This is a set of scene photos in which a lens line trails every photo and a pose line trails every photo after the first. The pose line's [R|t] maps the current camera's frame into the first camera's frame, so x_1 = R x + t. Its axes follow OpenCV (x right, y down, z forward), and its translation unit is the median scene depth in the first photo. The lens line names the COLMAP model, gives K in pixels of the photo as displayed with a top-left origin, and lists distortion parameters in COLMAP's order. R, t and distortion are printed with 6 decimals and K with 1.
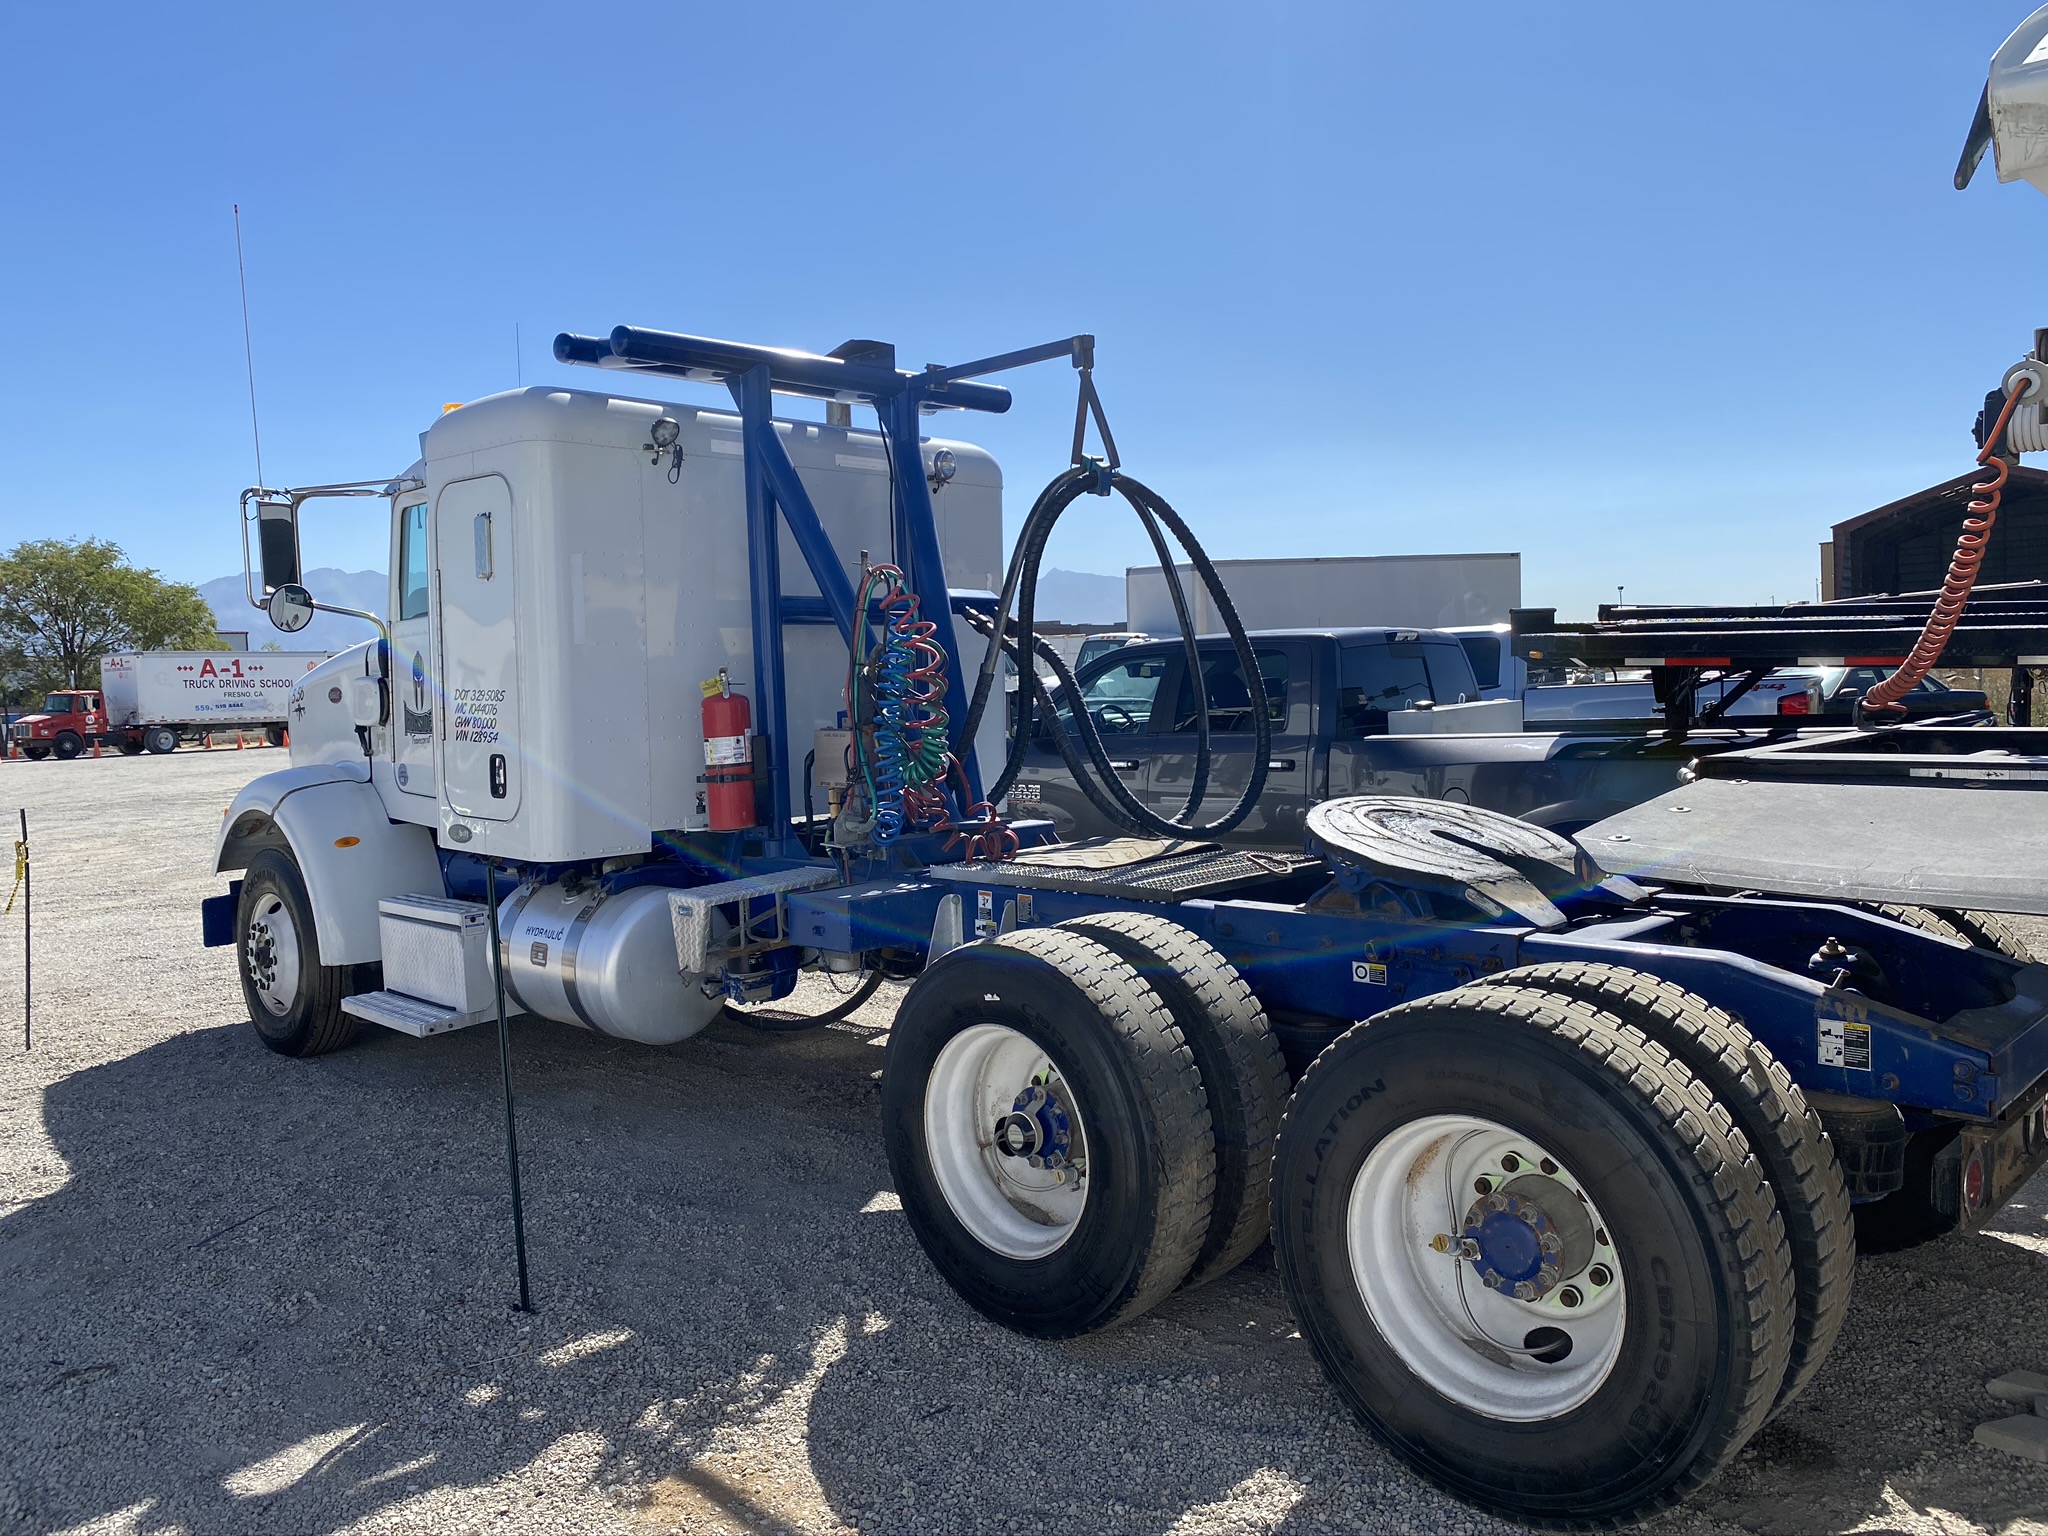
lens RADIAL K [[1571.4, 0, 1024.0], [0, 1571.4, 768.0], [0, 0, 1]] dist [0.015171, -0.009753]
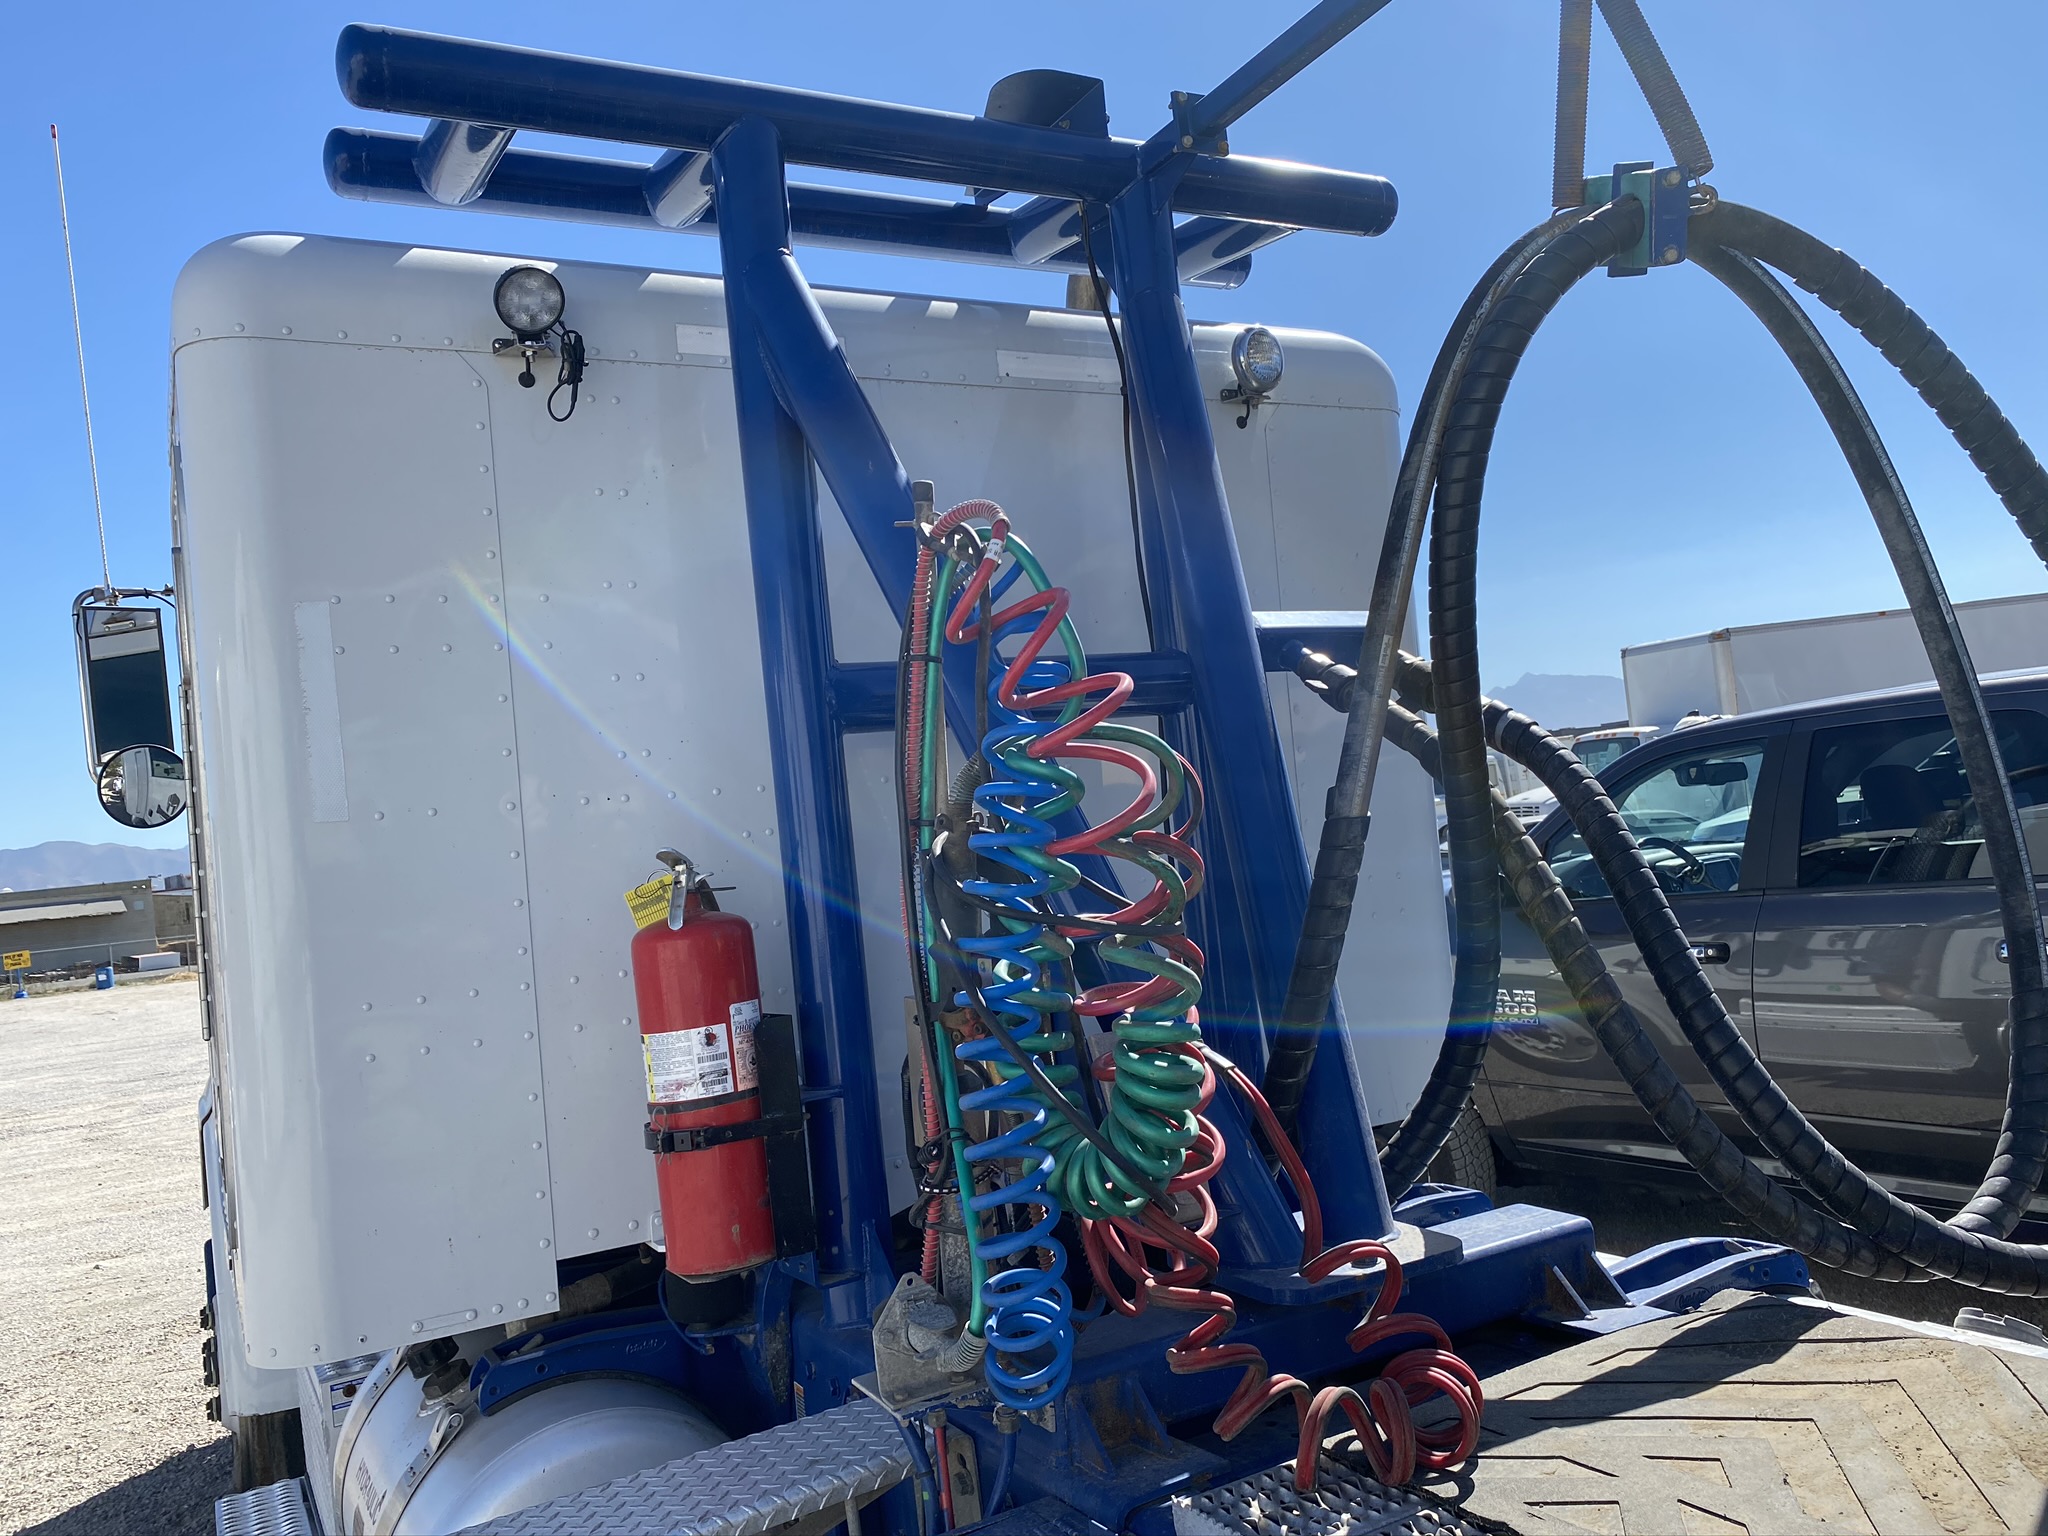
lens RADIAL K [[1571.4, 0, 1024.0], [0, 1571.4, 768.0], [0, 0, 1]] dist [0.015171, -0.009753]
pose [[0.954511, -0.081422, -0.286843, 0.007708], [0.056175, 0.993873, -0.095185, -0.041094], [0.292836, 0.074741, 0.953237, 0.630506]]
